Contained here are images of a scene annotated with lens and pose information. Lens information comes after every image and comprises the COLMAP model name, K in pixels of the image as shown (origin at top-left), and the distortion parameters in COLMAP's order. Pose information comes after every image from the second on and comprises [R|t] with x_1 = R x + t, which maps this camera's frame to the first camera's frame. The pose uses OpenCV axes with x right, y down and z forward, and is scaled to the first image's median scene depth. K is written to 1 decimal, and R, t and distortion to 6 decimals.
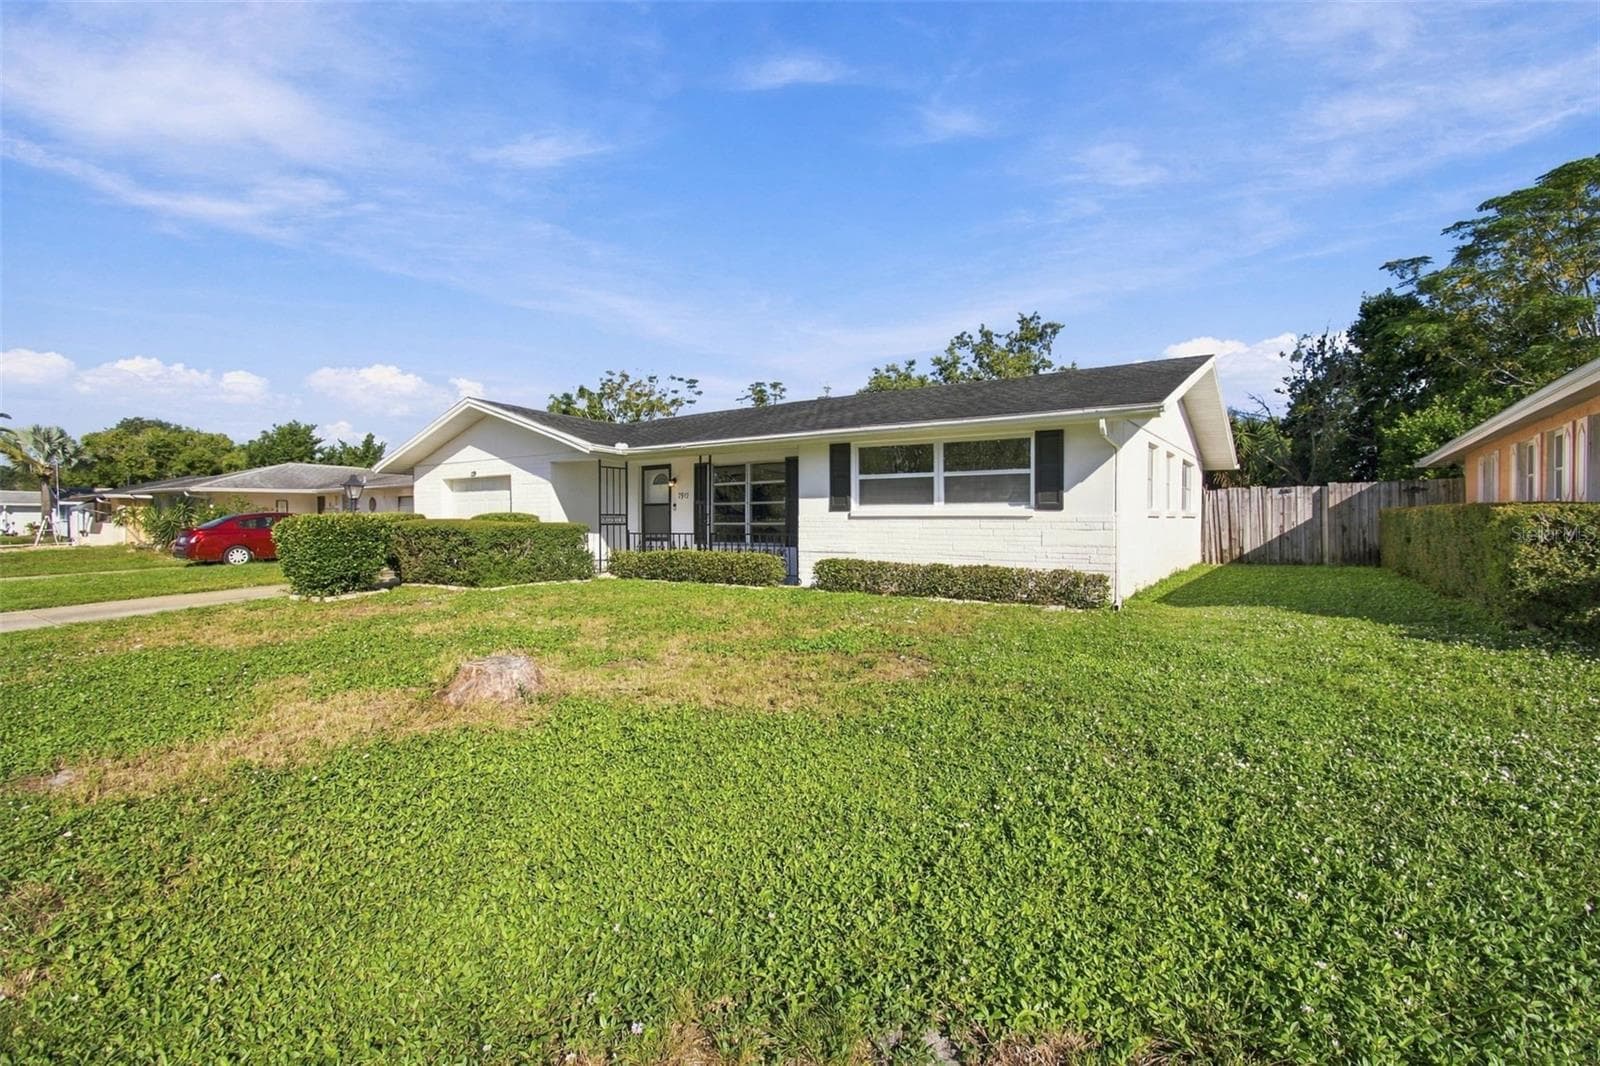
lens RADIAL K [[721.5, 0, 806.1], [0, 721.5, 521.7], [0, 0, 1]] dist [-0.005244, 0.005723]
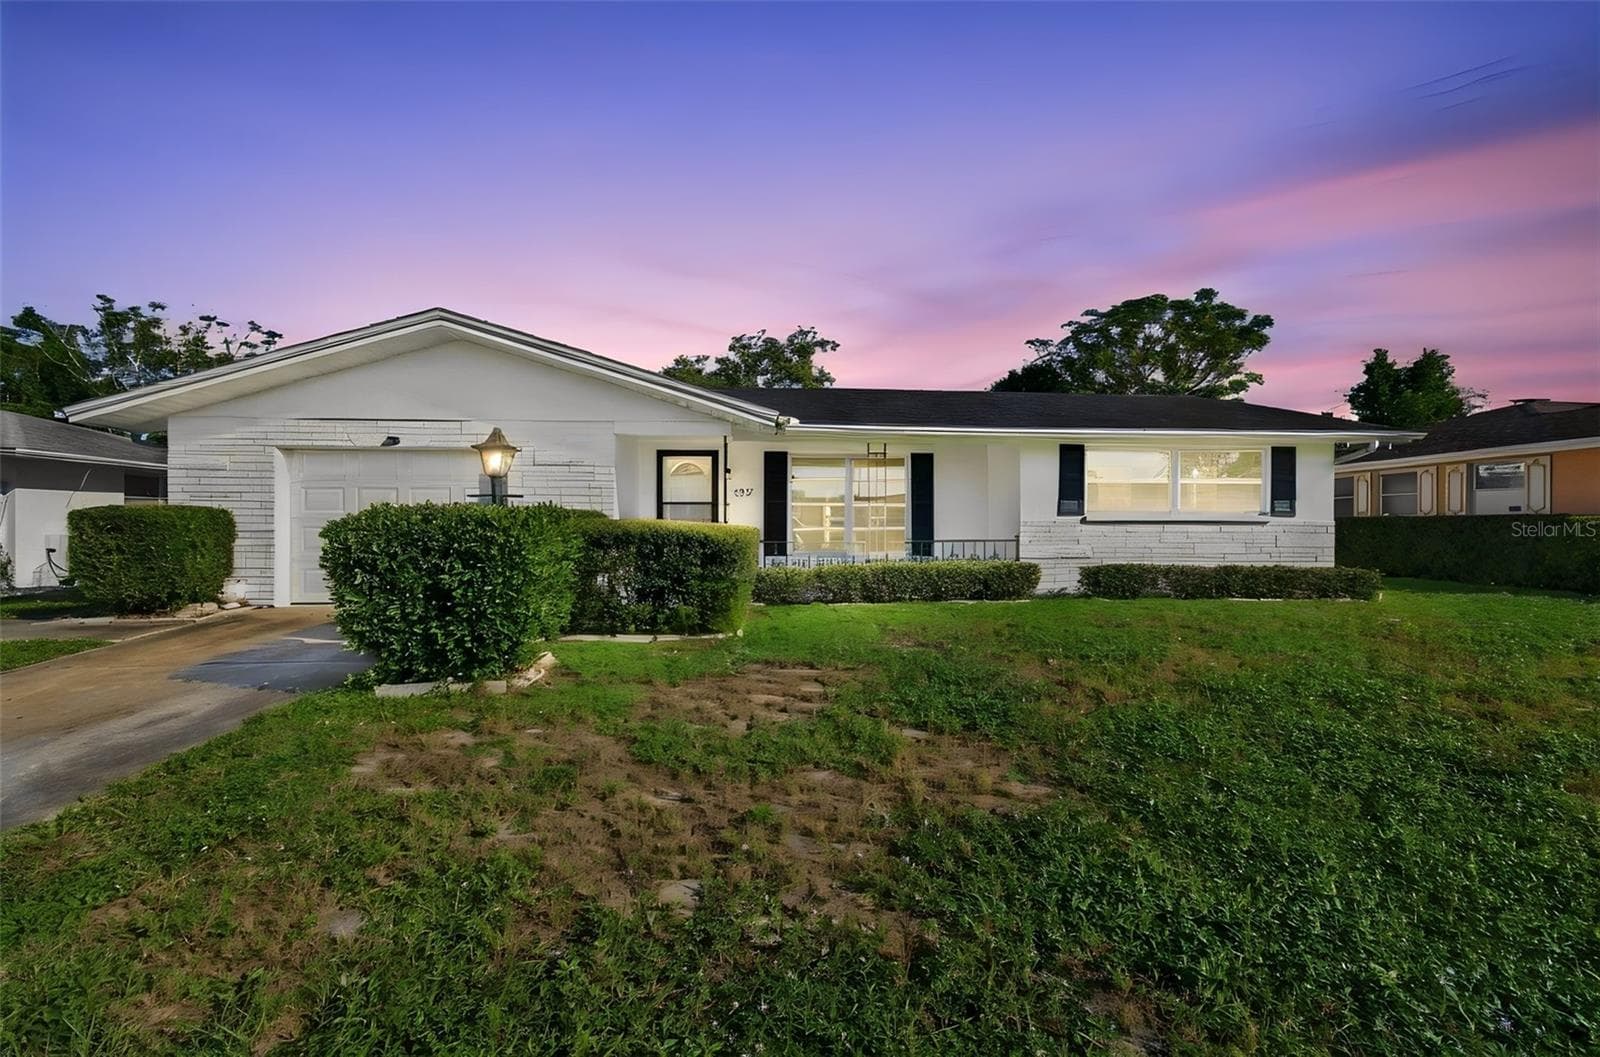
lens RADIAL K [[710.4, 0, 796.0], [0, 710.4, 525.4], [0, 0, 1]] dist [-0.000902, 0.001553]
pose [[0.784567, 0.006134, 0.620014, -0.629723], [-0.000379, 0.999956, -0.009413, 0.005821], [-0.620044, 0.007150, 0.784535, 0.391581]]
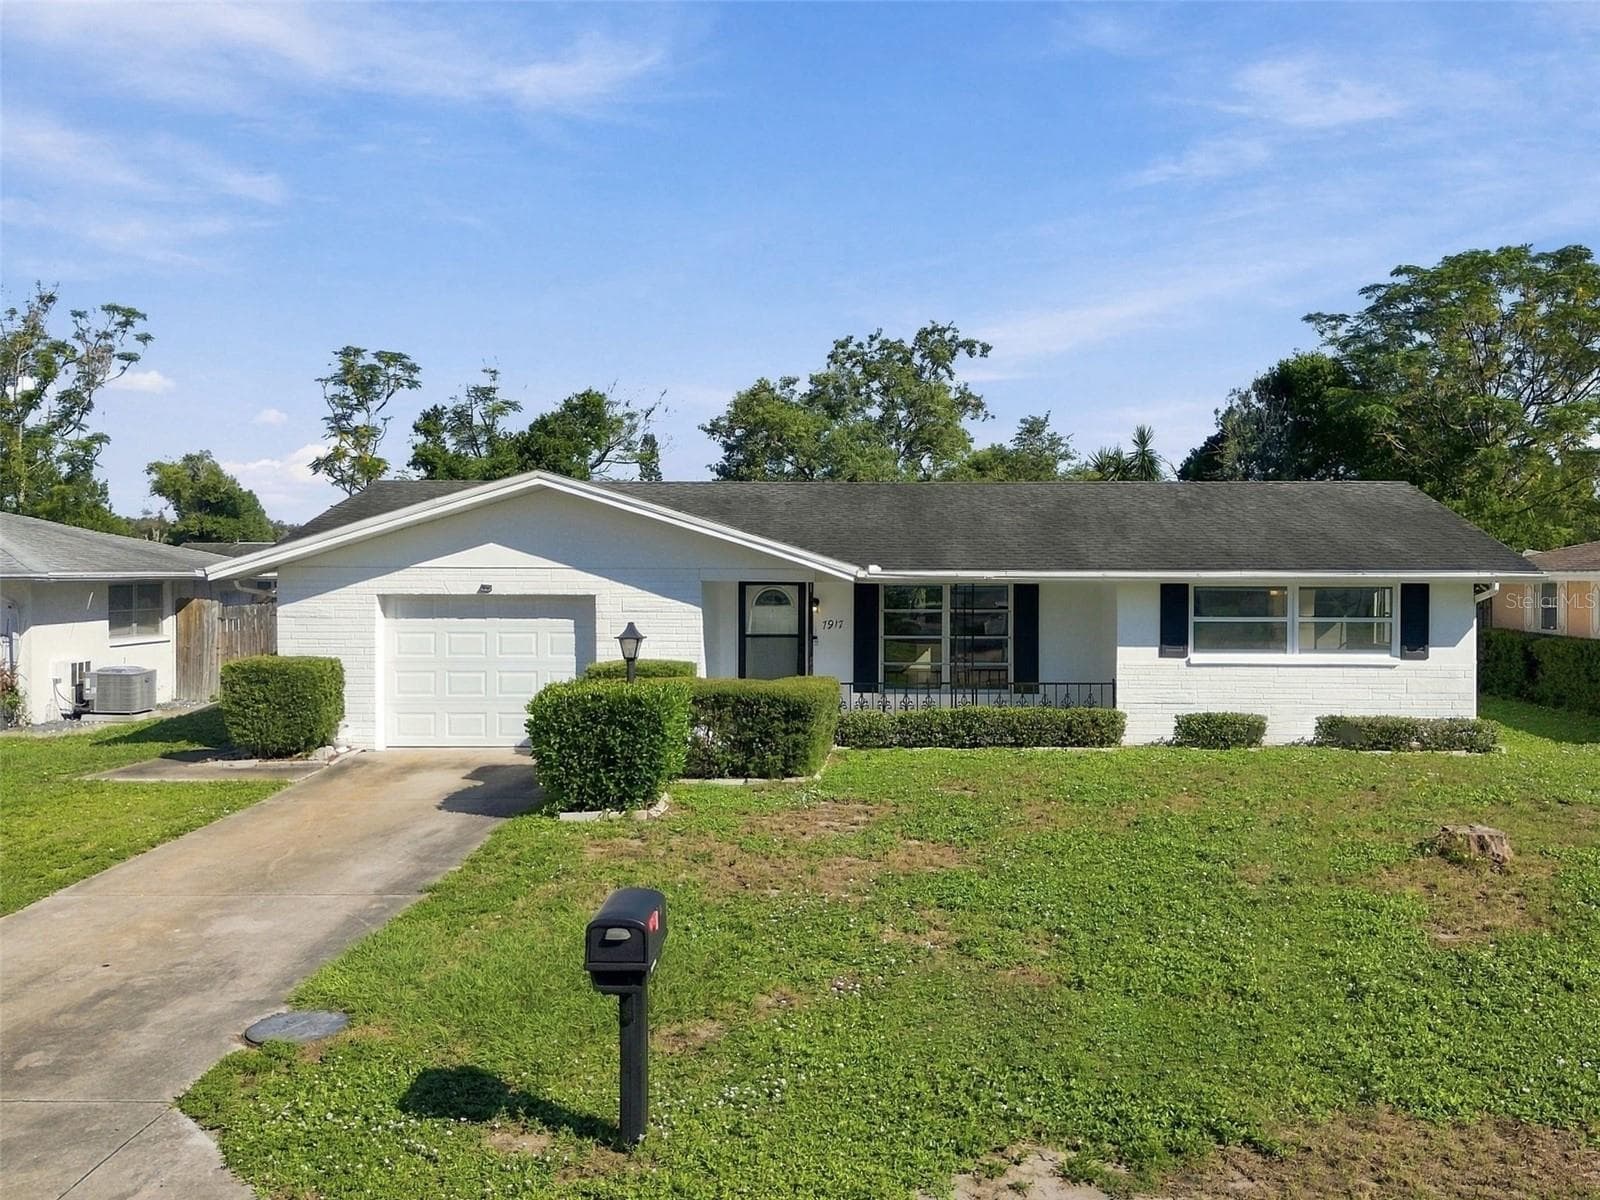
lens RADIAL K [[1410.0, 0, 885.0], [0, 1410.0, 578.3], [0, 0, 1]] dist [0.070915, -0.031973]
pose [[0.823881, -0.000240, 0.566763, -0.960369], [-0.001787, 0.999994, 0.003022, -0.090470], [-0.566760, -0.003502, 0.823876, -0.175273]]
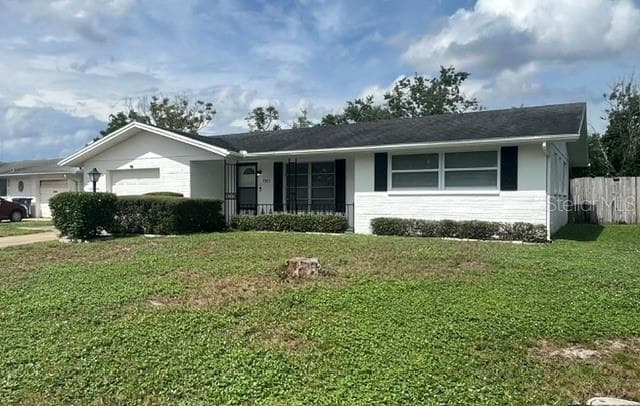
lens RADIAL K [[505.9, 0, 274.6], [0, 505.9, 204.5], [0, 0, 1]] dist [-0.003785, -0.017264]
pose [[0.999436, 0.000233, 0.033580, -0.199658], [-0.000481, 0.999973, 0.007374, 0.007604], [-0.033577, -0.007386, 0.999409, -0.176620]]
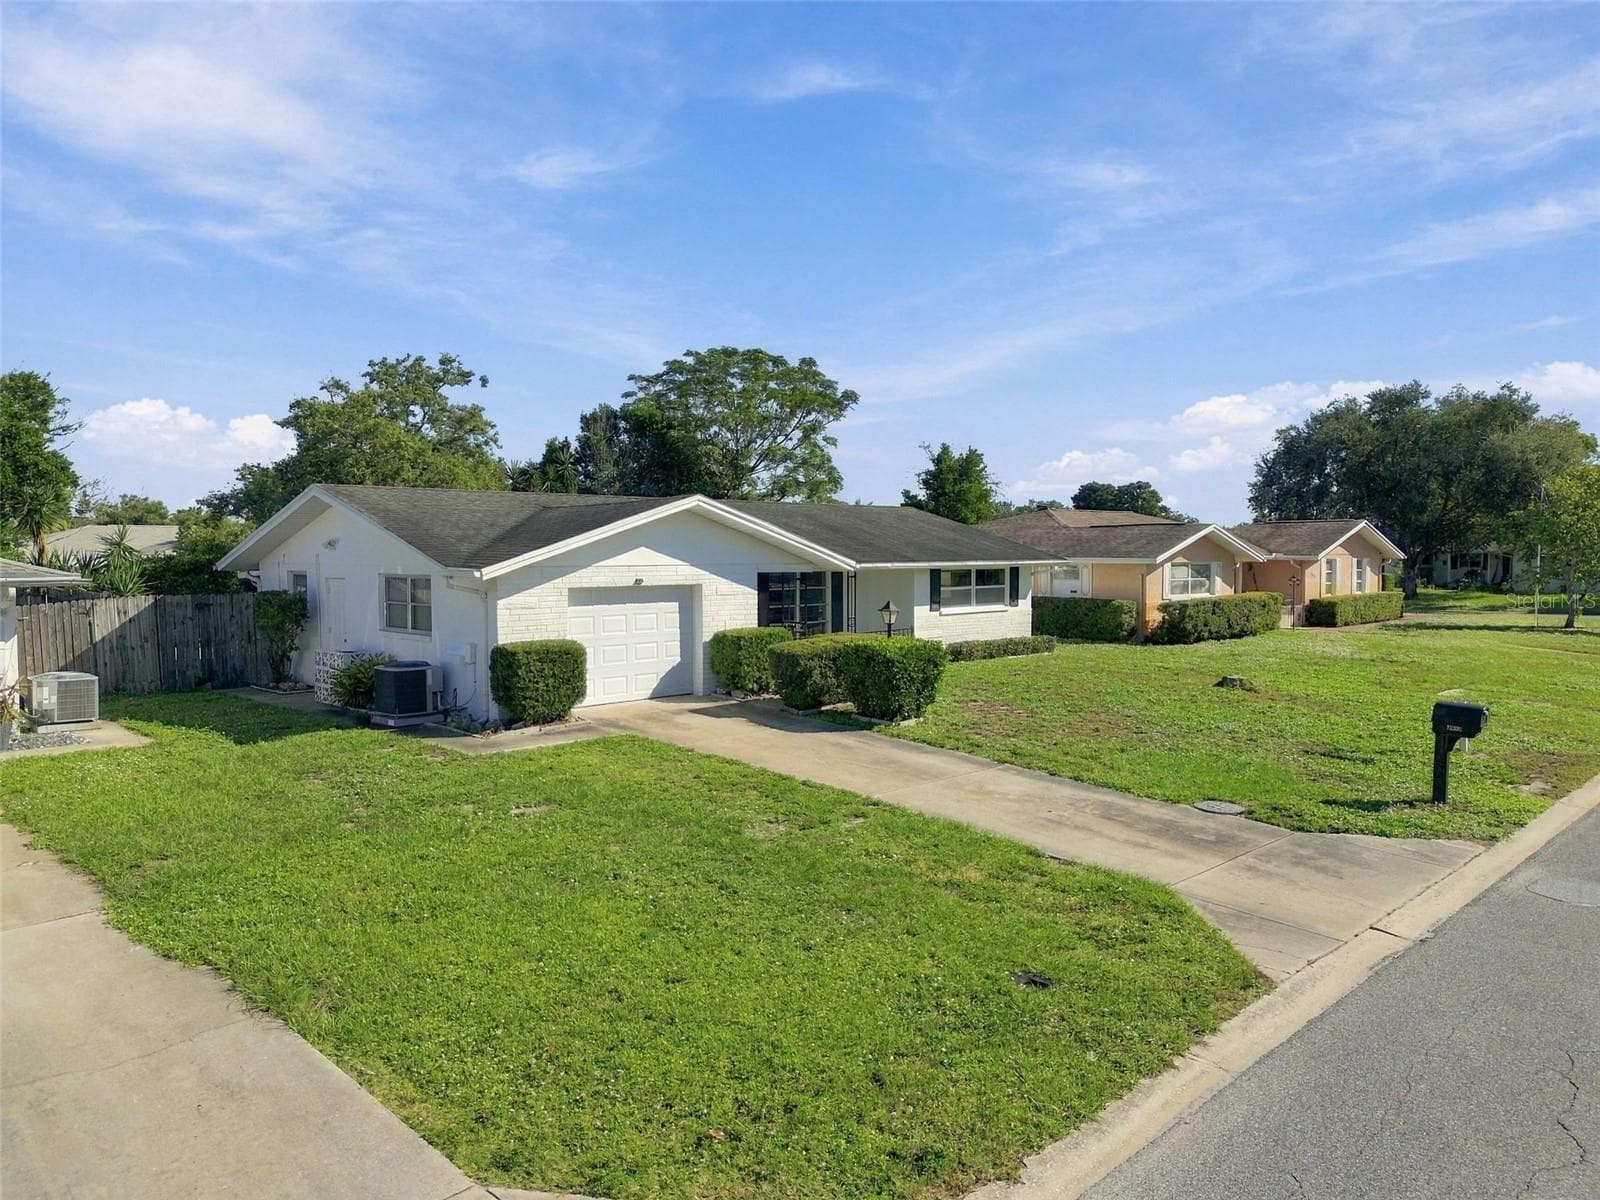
lens RADIAL K [[1138.2, 0, 795.9], [0, 1138.2, 602.4], [0, 0, 1]] dist [0.070805, -0.047630]
pose [[0.171882, -0.047710, 0.983962, -1.855991], [0.002758, 0.998846, 0.047950, -0.116778], [-0.985114, -0.005528, 0.171815, 0.687604]]
